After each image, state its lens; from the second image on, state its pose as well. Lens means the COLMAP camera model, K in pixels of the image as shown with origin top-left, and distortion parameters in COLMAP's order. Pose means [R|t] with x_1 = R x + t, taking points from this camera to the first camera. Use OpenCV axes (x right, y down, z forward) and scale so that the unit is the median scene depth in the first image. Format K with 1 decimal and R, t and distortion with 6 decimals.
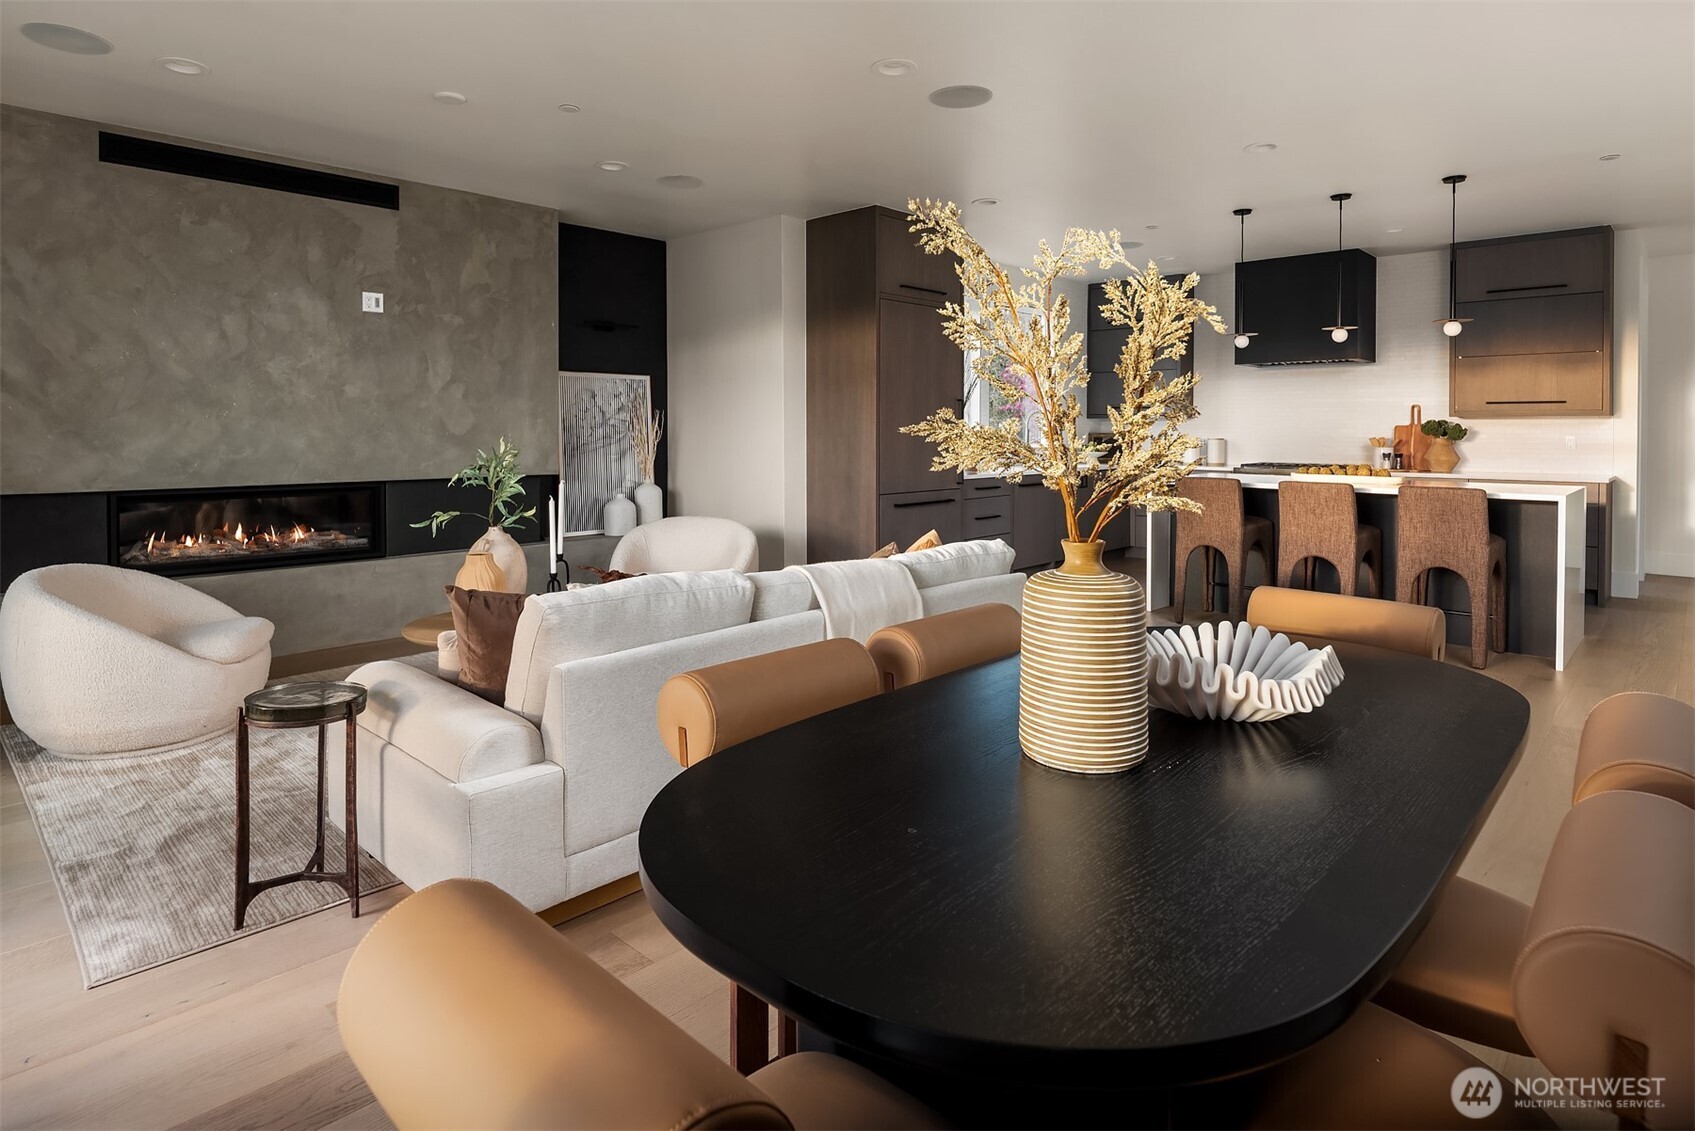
lens RADIAL K [[914.6, 0, 843.7], [0, 914.6, 450.7], [0, 0, 1]] dist [-0.002435, -0.000461]
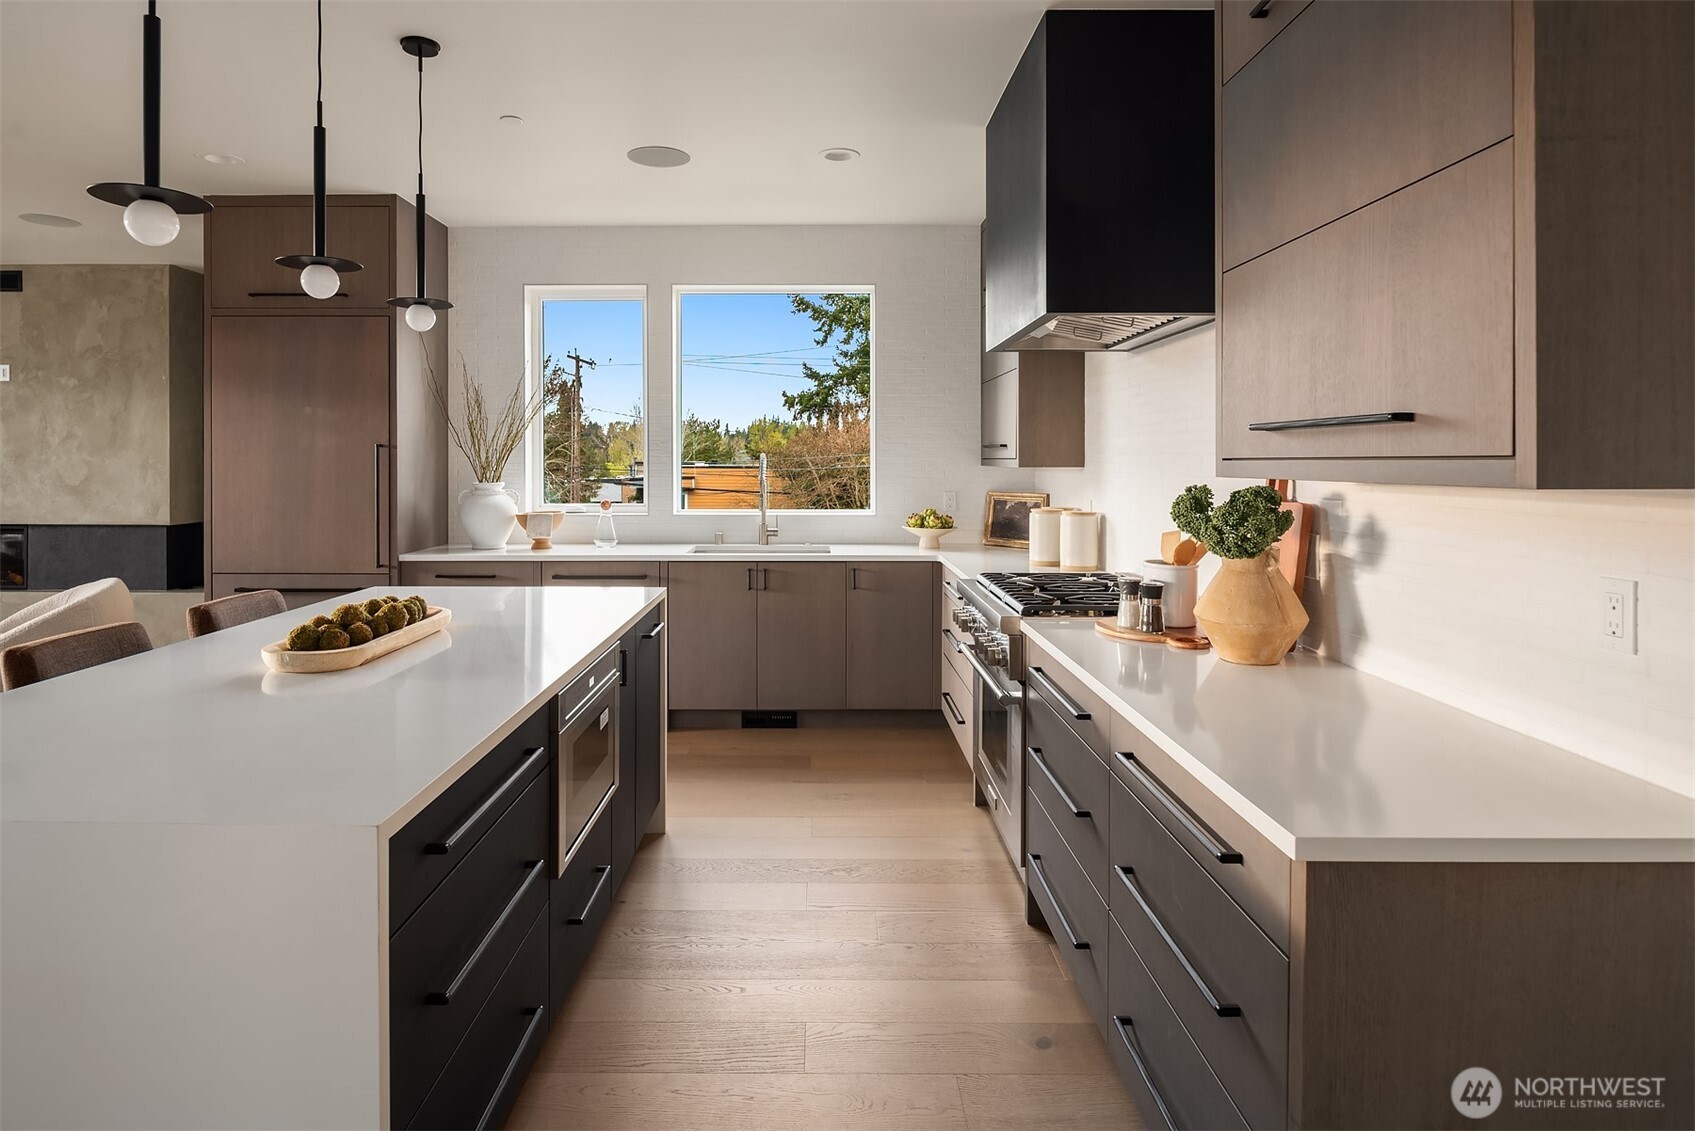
lens RADIAL K [[941.3, 0, 844.9], [0, 941.3, 466.4], [0, 0, 1]] dist [-0.000782, -0.000428]
pose [[0.677764, 0.004794, -0.735264, 1.081031], [-0.018285, 0.999779, -0.010337, -0.047627], [0.735052, 0.020450, 0.677702, 0.950827]]
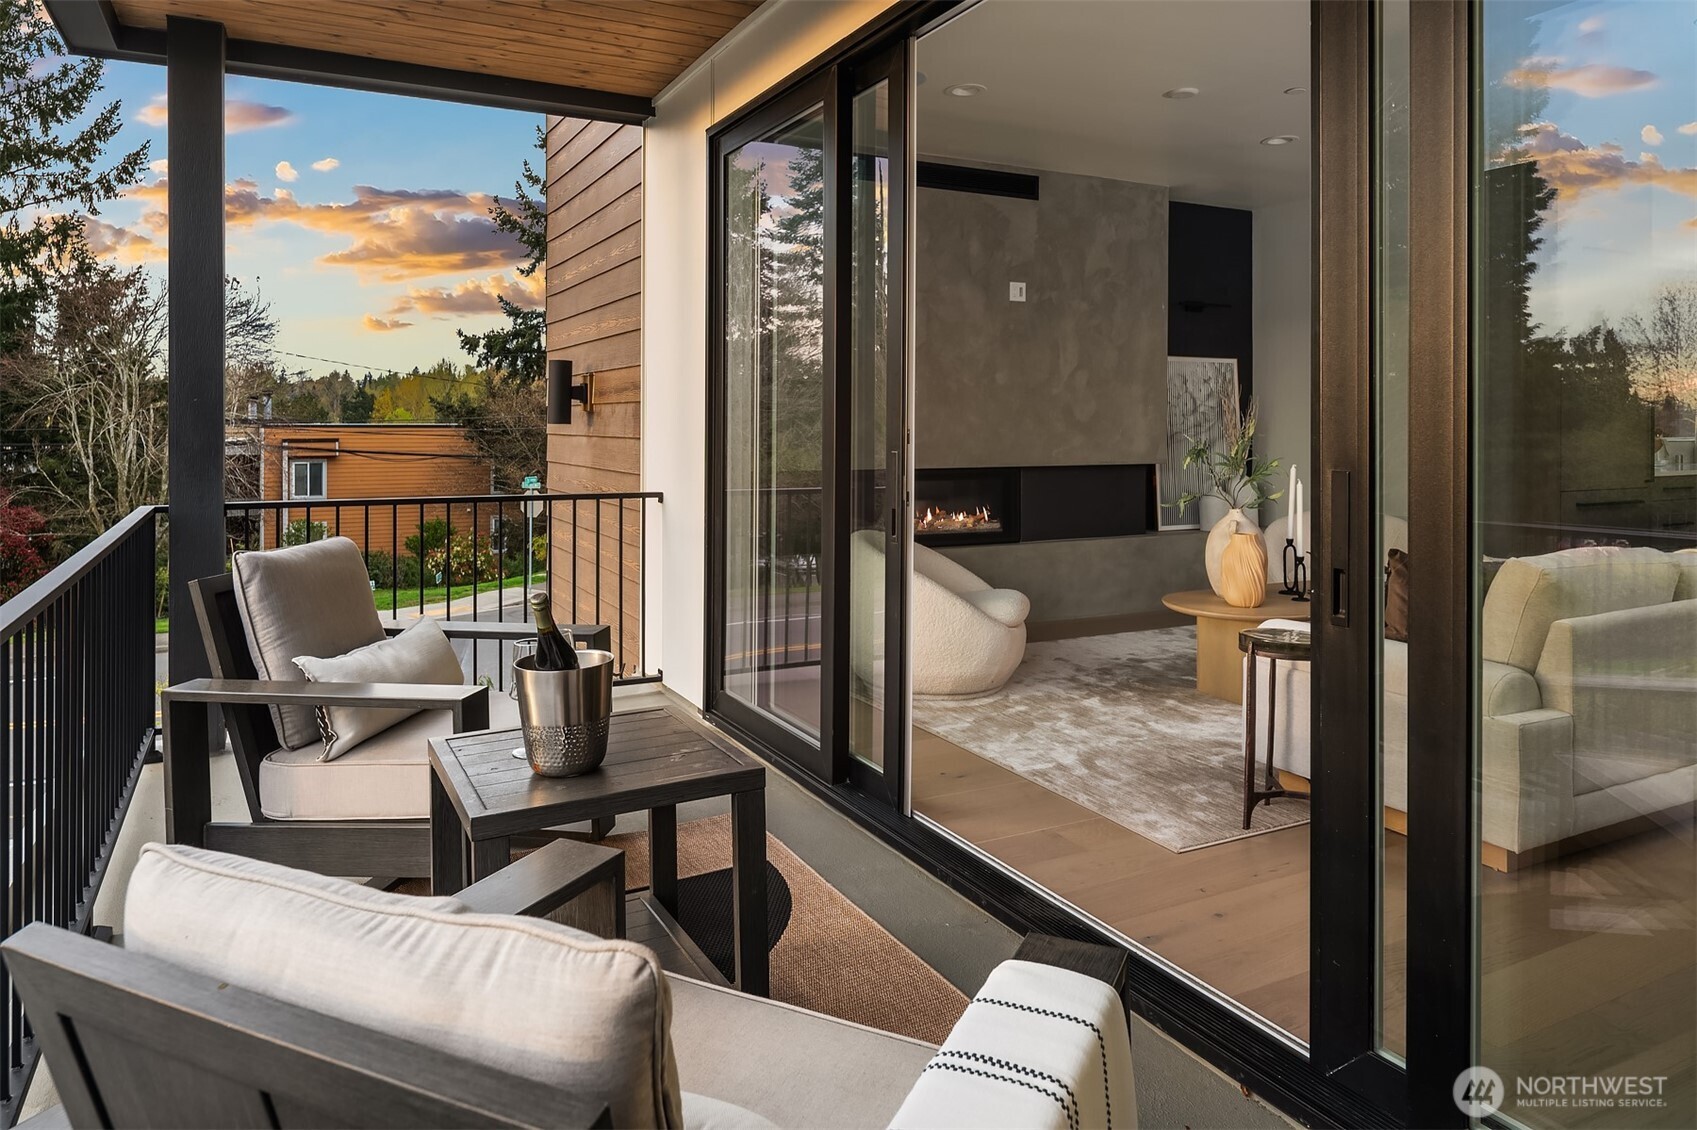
lens RADIAL K [[1110.2, 0, 850.2], [0, 1110.2, 426.6], [0, 0, 1]] dist [-0.003279, -0.001003]
pose [[0.946632, 0.001636, -0.322312, -0.283618], [-0.008307, 0.999779, -0.019324, 0.013676], [0.322210, 0.020971, 0.946436, -0.224022]]
